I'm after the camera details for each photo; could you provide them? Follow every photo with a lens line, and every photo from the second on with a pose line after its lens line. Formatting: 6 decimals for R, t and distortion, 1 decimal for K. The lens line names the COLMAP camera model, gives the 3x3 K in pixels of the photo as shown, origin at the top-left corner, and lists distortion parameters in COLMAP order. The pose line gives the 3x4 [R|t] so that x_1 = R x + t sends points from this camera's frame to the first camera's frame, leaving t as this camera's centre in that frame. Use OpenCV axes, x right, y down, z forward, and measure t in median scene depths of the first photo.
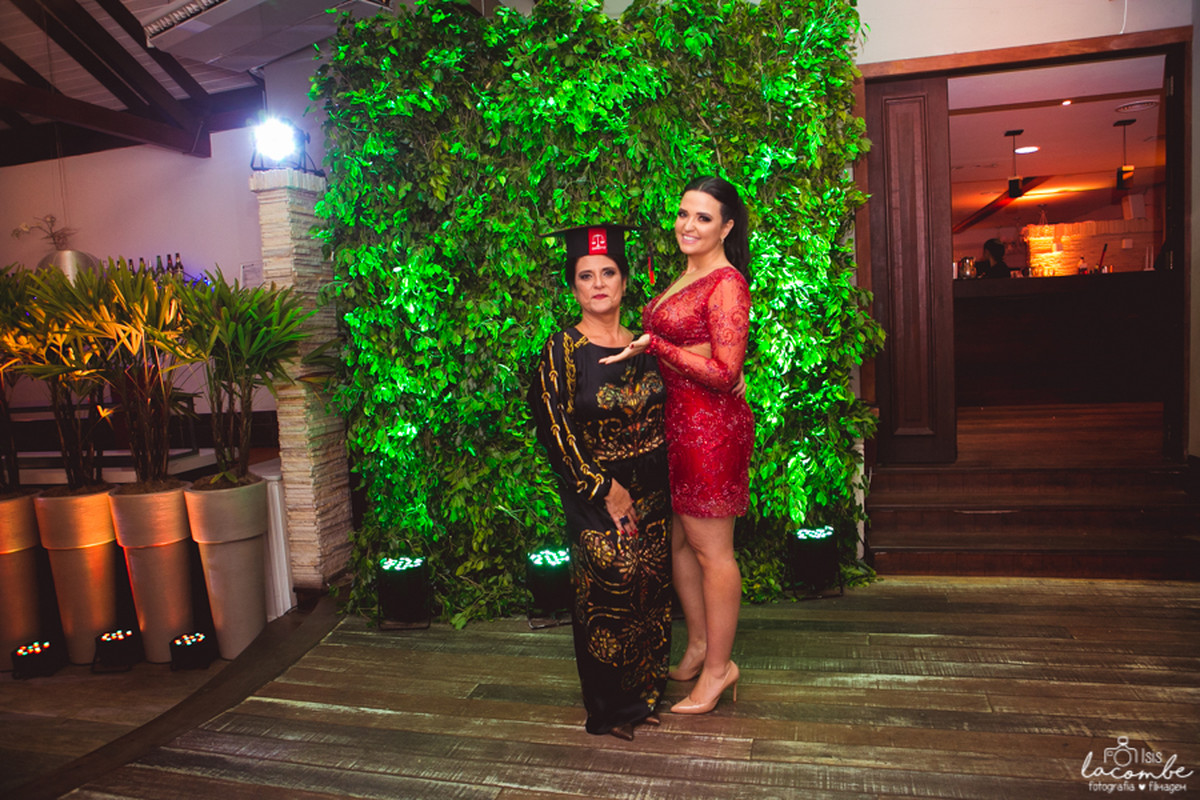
lens RADIAL K [[832.4, 0, 599.4], [0, 832.4, 403.6], [0, 0, 1]] dist [-0.107378, 0.082420]
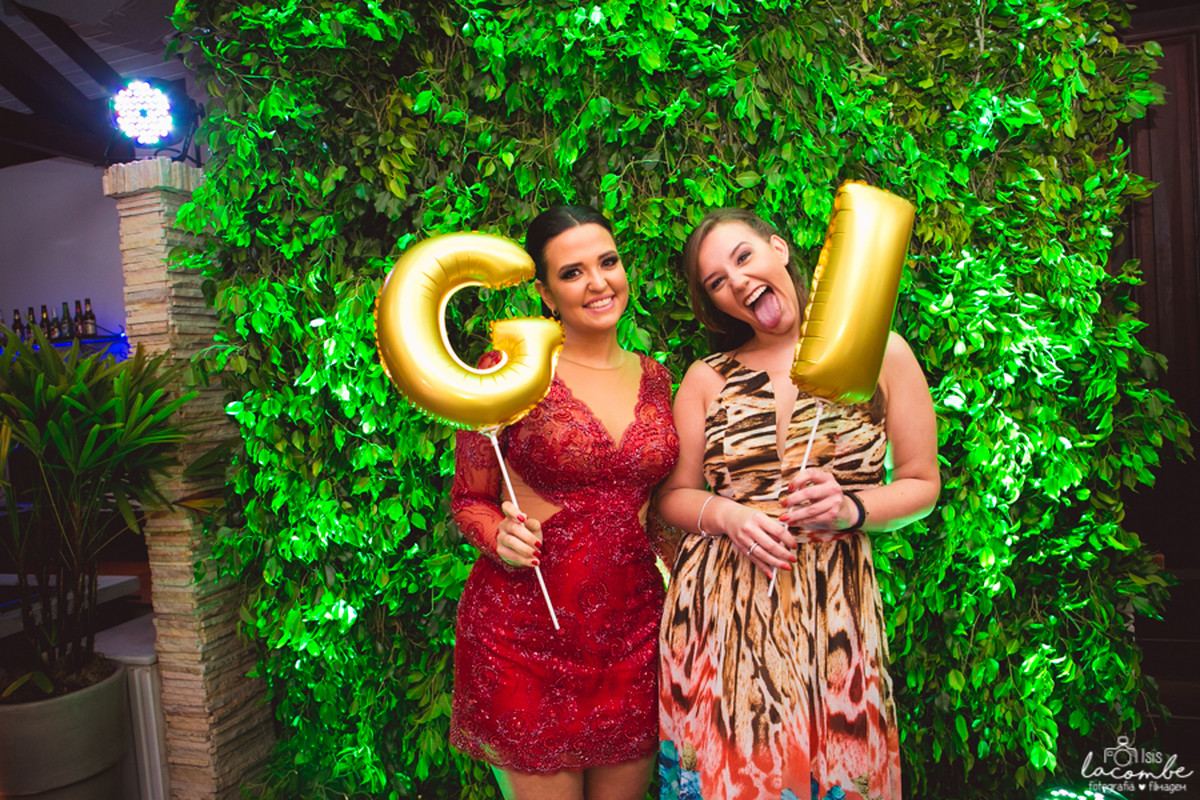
lens RADIAL K [[832.4, 0, 602.4], [0, 832.4, 407.0], [0, 0, 1]] dist [-0.107378, 0.082420]
pose [[0.999412, -0.006155, -0.033725, -0.036581], [0.004512, 0.998809, -0.048576, -0.077333], [0.033984, 0.048396, 0.998250, 0.451986]]
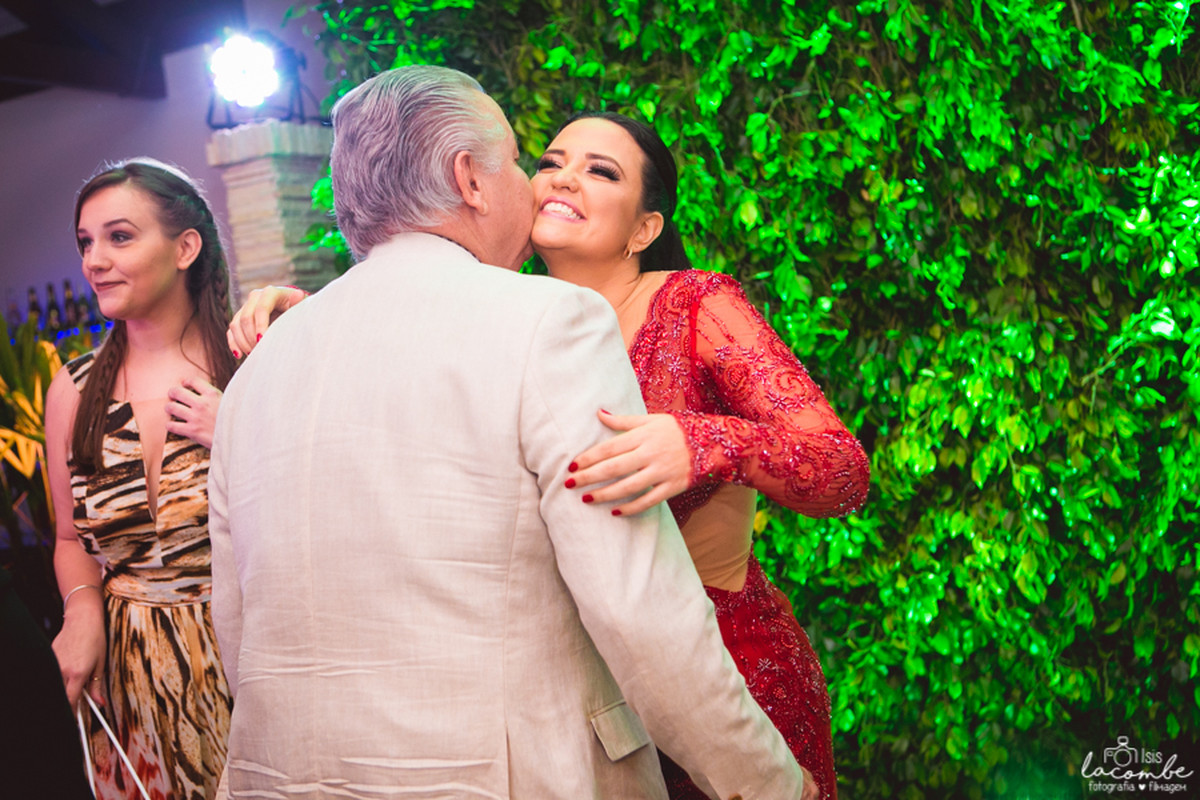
lens RADIAL K [[1452.3, 0, 602.0], [0, 1452.3, 396.3], [0, 0, 1]] dist [0.002192, 0.000000]
pose [[0.977099, -0.068523, -0.201451, 0.026637], [0.062398, 0.997380, -0.036606, -0.055329], [0.203432, 0.023197, 0.978814, 0.091095]]
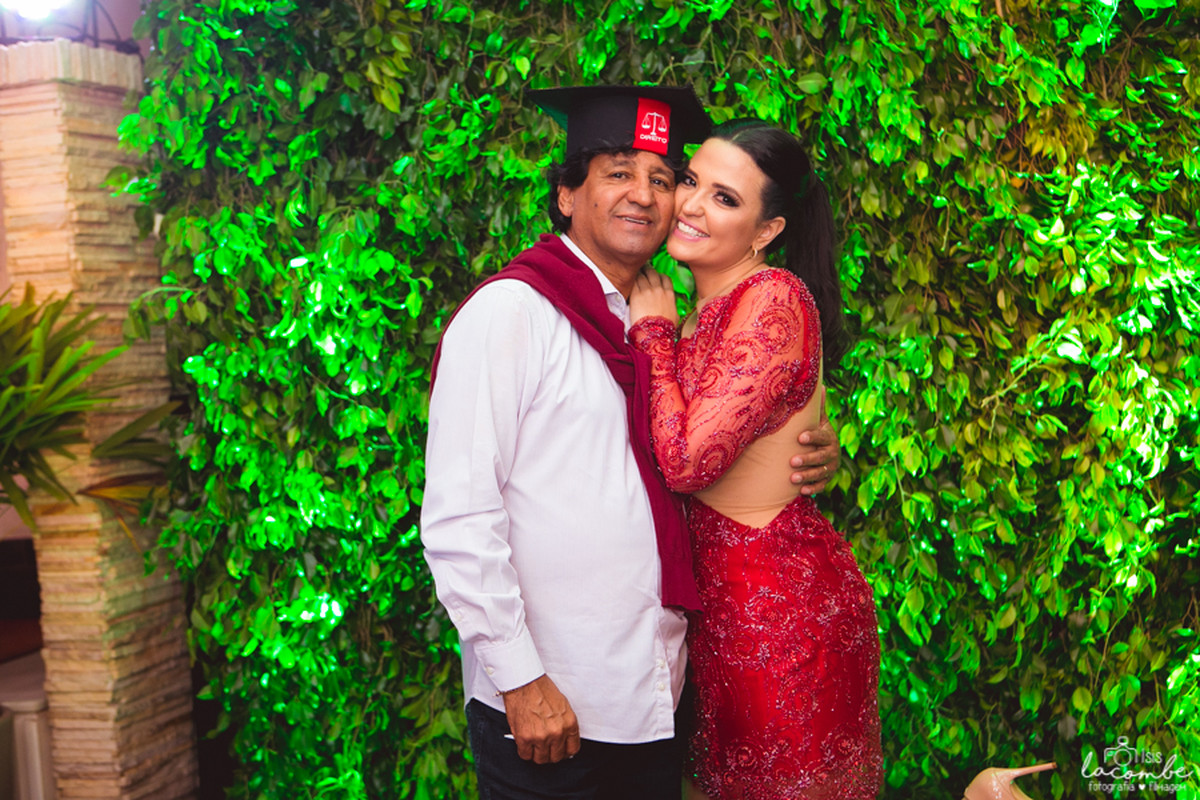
lens RADIAL K [[1747.2, 0, 593.4], [0, 1747.2, 396.5], [0, 0, 1]] dist [0.043649, 0.000000]
pose [[0.997623, -0.011817, -0.067891, -0.013562], [0.008860, 0.999005, -0.043702, -0.041892], [0.068340, 0.042996, 0.996735, 0.034673]]
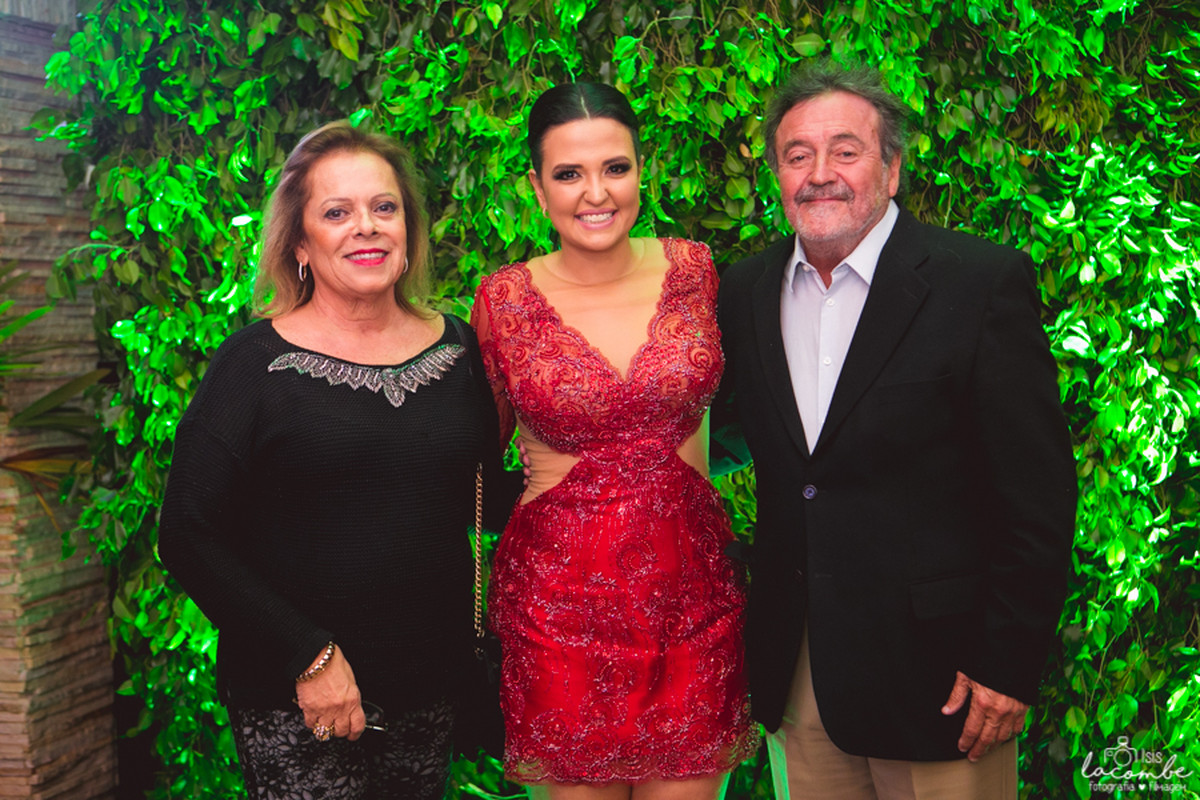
lens RADIAL K [[1747.2, 0, 596.0], [0, 1747.2, 397.2], [0, 0, 1]] dist [0.043649, 0.000000]
pose [[0.999111, 0.019693, -0.037280, -0.027885], [-0.020914, 0.999248, -0.032656, -0.045799], [0.036609, 0.033407, 0.998771, 0.112322]]
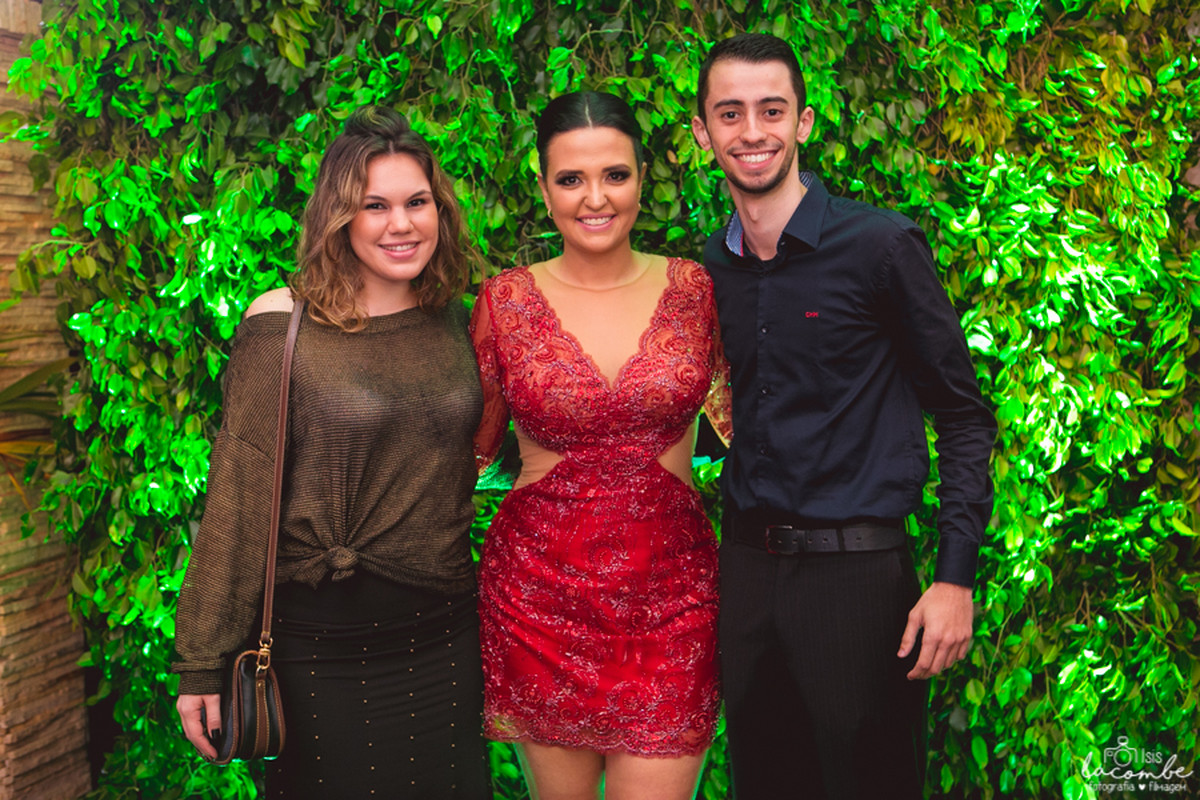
lens RADIAL K [[1481.9, 0, 596.0], [0, 1481.9, 380.6], [0, 0, 1]] dist [-0.016673, 0.000000]
pose [[0.999562, 0.026444, -0.013292, -0.014651], [-0.026784, 0.999302, -0.026048, -0.059496], [0.012593, 0.026392, 0.999572, 0.205311]]
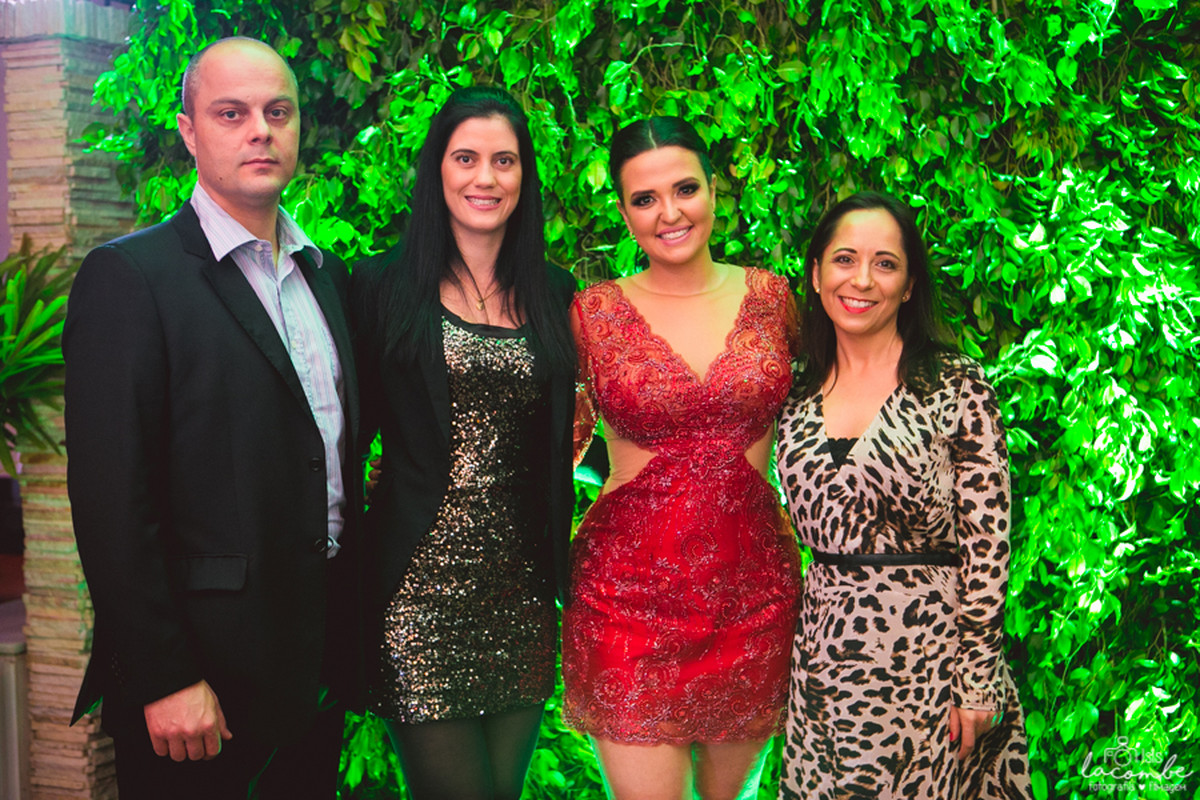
lens RADIAL K [[1629.6, 0, 600.0], [0, 1629.6, 395.9], [0, 0, 1]] dist [0.021673, 0.000000]
pose [[0.988757, 0.049945, -0.140942, 0.073107], [-0.053874, 0.998255, -0.024198, -0.056236], [0.139488, 0.031519, 0.989722, 0.127332]]
